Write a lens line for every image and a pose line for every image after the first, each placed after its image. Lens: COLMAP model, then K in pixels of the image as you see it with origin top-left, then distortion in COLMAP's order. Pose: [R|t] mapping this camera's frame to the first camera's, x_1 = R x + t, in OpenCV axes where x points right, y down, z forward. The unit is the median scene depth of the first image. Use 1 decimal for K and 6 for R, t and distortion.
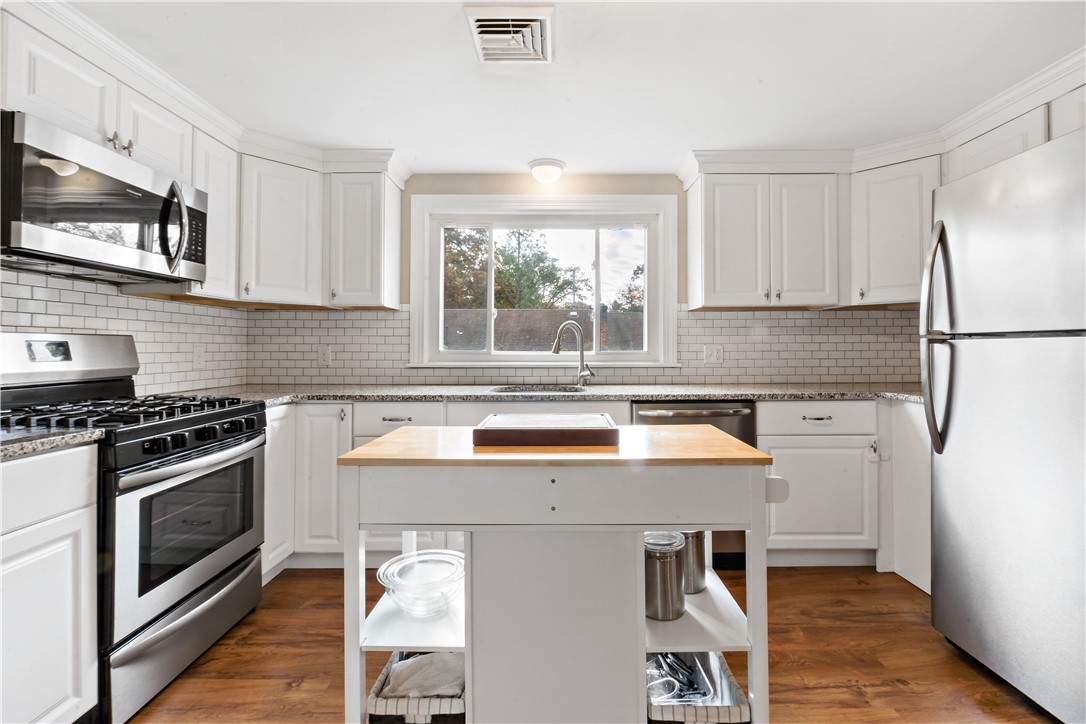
lens RADIAL K [[482.4, 0, 544.6], [0, 482.4, 351.9], [0, 0, 1]] dist [-0.002023, -0.000027]
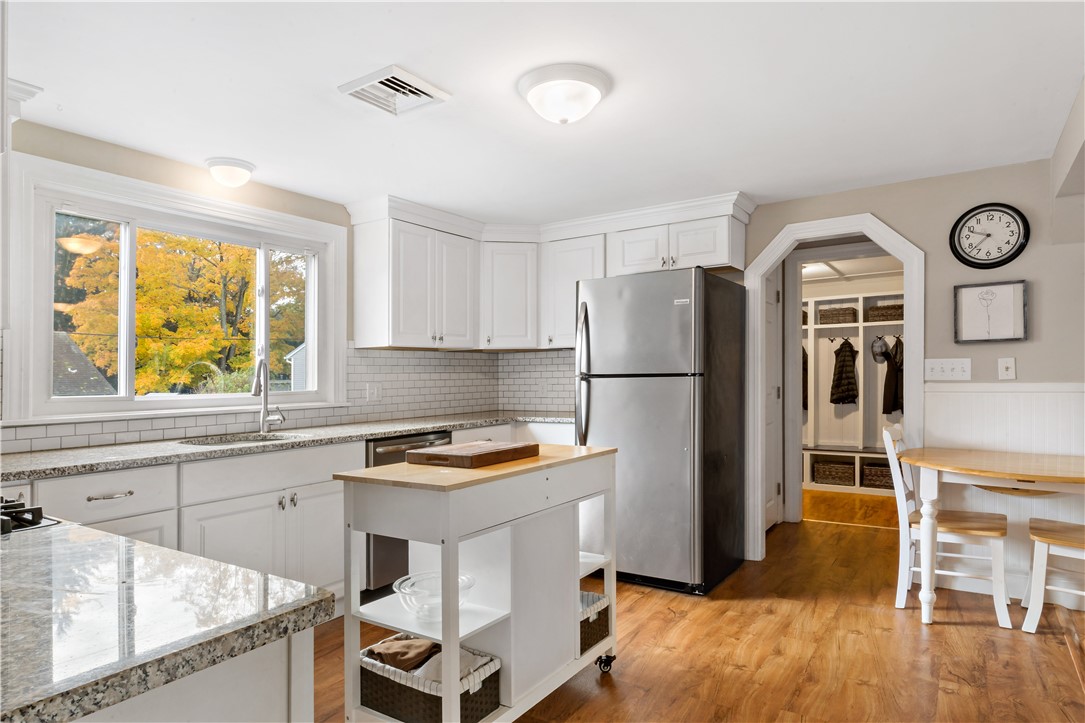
lens RADIAL K [[624.9, 0, 539.1], [0, 624.9, 395.1], [0, 0, 1]] dist [-0.003170, 0.001111]
pose [[0.555207, -0.029700, 0.831182, -0.629076], [0.022938, 0.999529, 0.020393, -0.008711], [-0.831396, 0.007744, 0.555627, -0.009270]]
